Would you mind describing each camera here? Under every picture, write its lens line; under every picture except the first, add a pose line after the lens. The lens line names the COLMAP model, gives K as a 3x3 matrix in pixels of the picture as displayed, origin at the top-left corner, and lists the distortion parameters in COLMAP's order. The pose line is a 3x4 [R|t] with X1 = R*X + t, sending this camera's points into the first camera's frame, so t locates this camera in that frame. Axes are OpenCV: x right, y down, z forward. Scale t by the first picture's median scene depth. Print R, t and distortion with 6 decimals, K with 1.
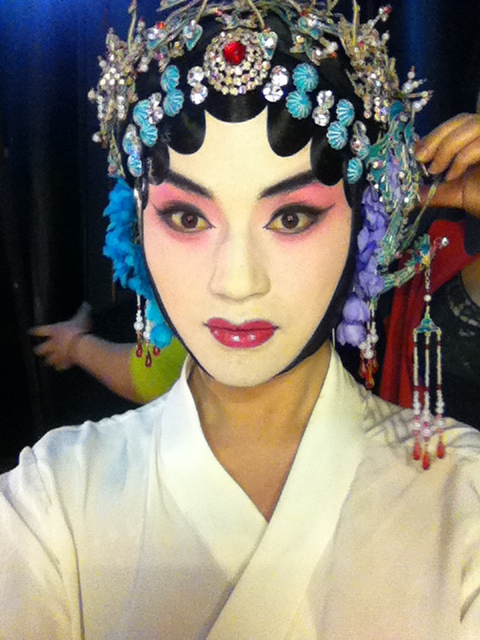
lens RADIAL K [[701.9, 0, 240.0], [0, 701.9, 320.0], [0, 0, 1]] dist [0.063858, -0.014210]
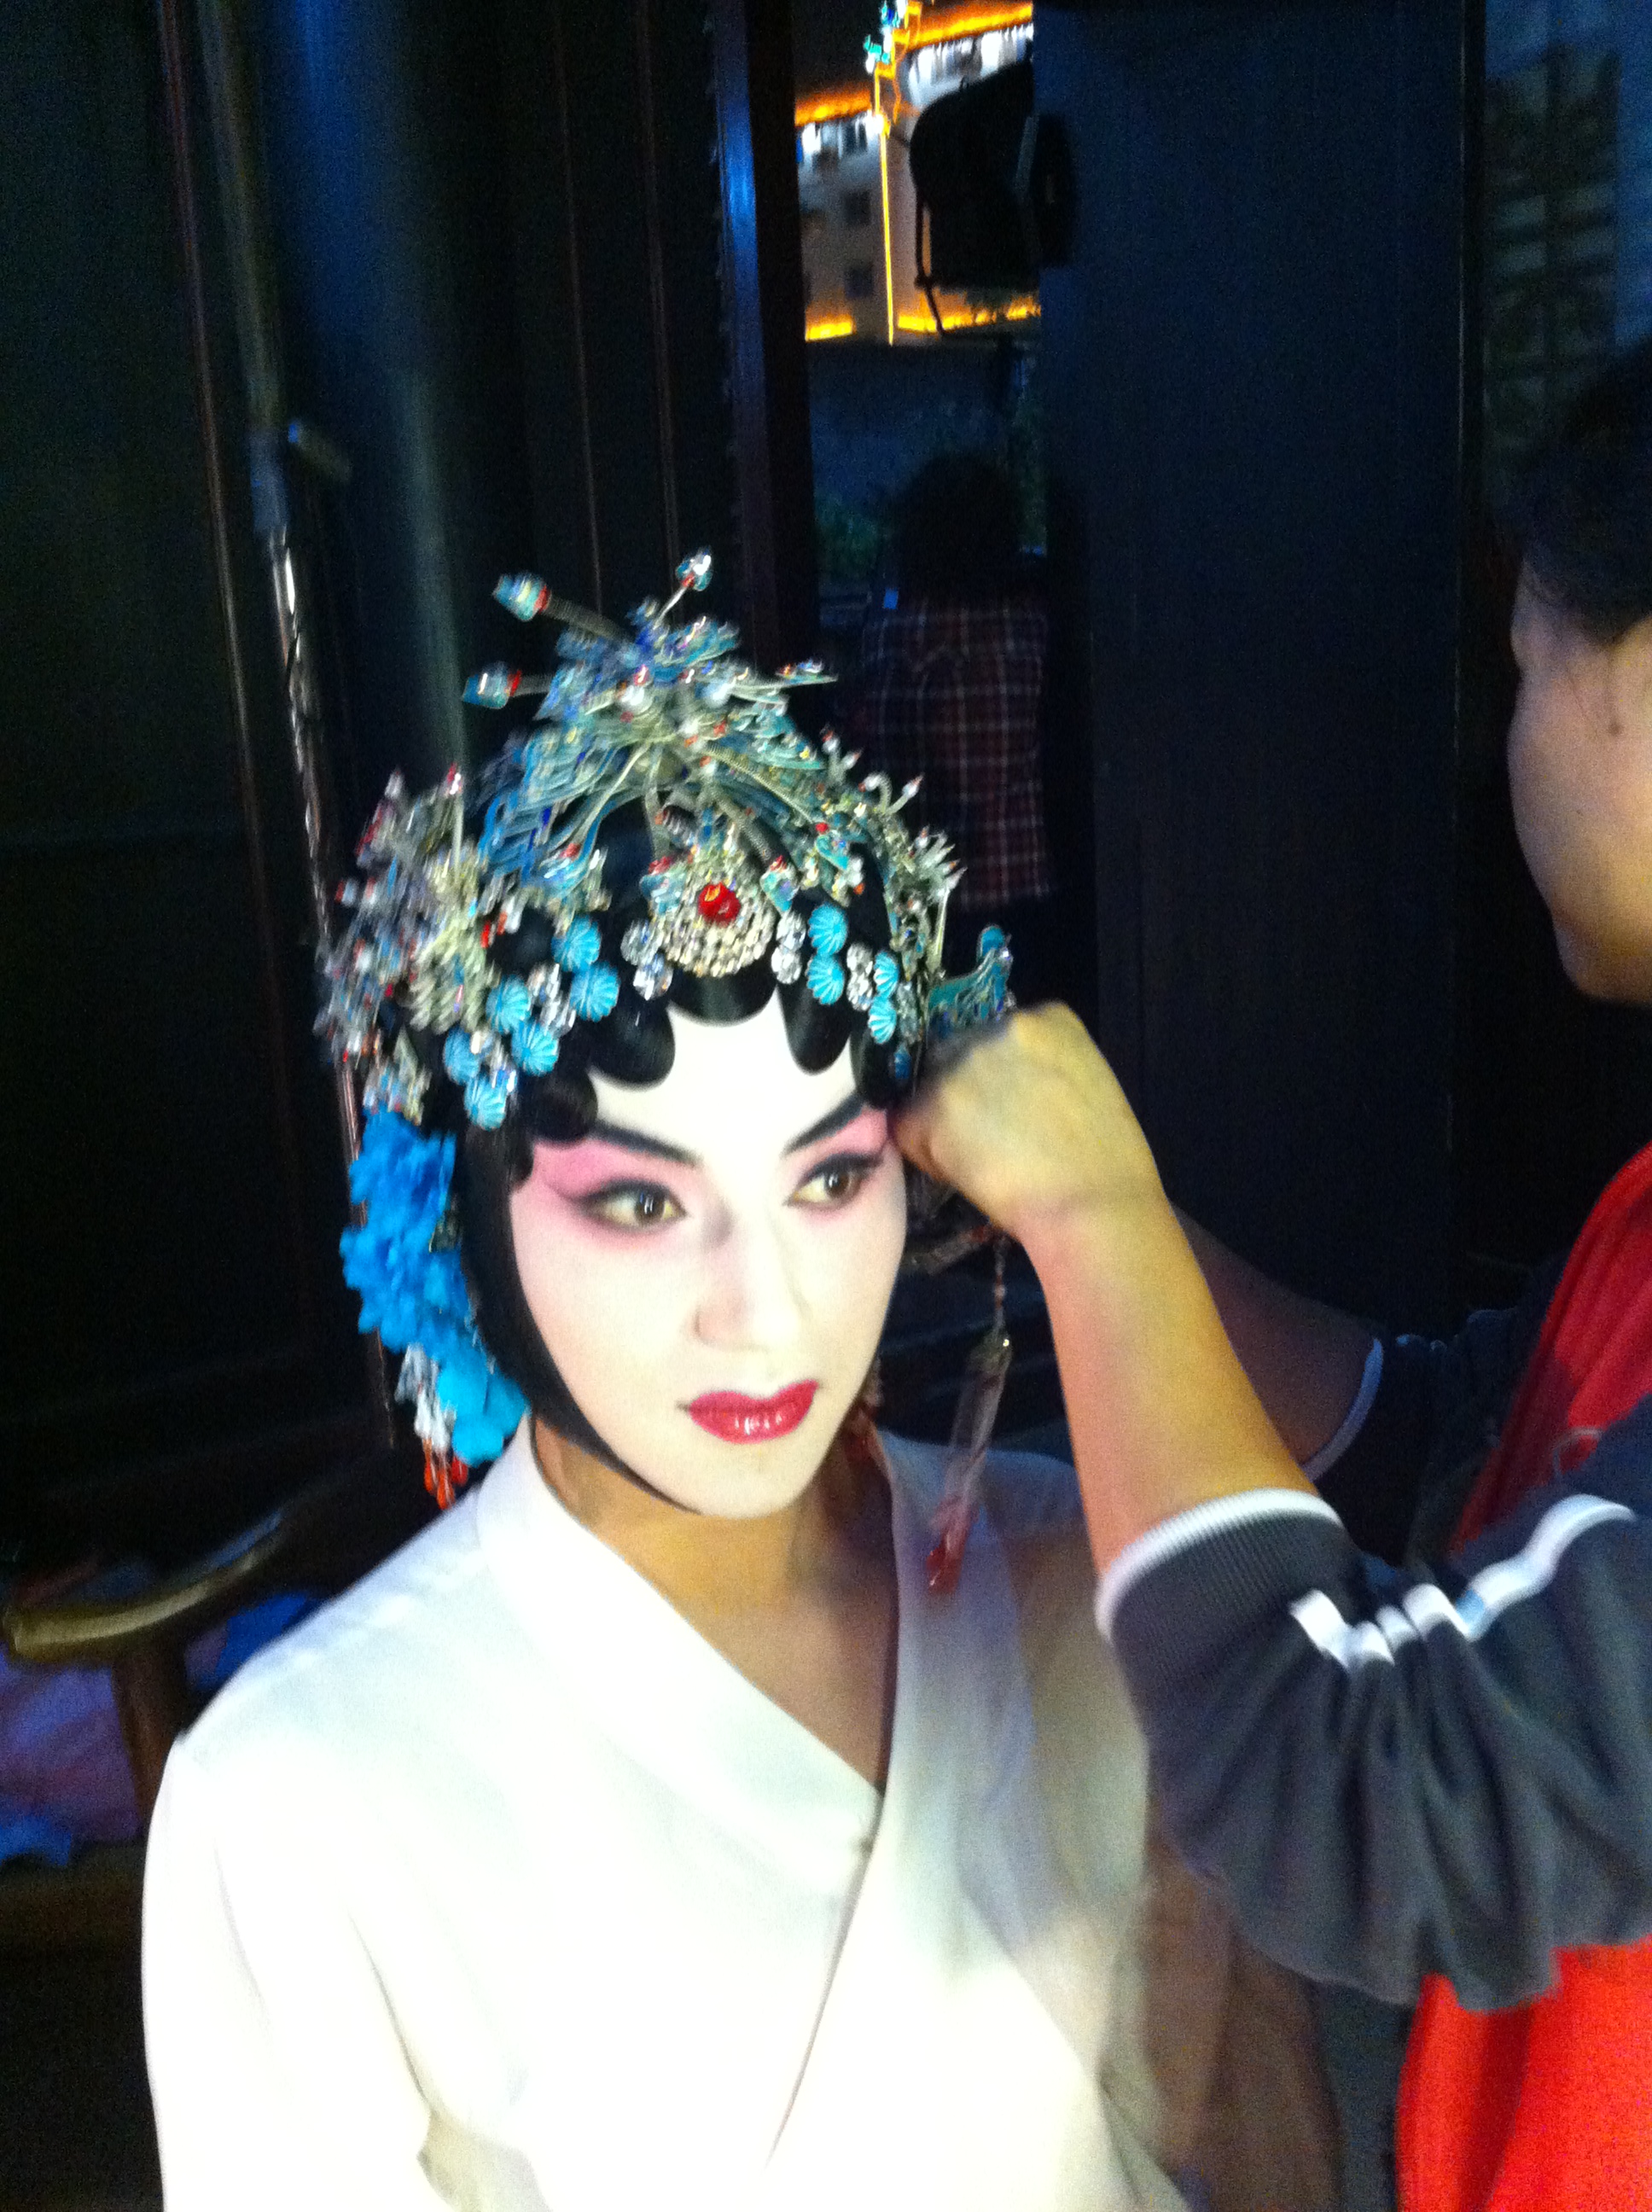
lens RADIAL K [[2425.9, 0, 826.0], [0, 2425.9, 1106.0], [0, 0, 1]] dist [0.063858, -0.014210]
pose [[0.929358, -0.108274, 0.352945, -0.579338], [0.147796, 0.985189, -0.086938, -0.042810], [-0.338305, 0.132960, 0.931596, -0.727512]]
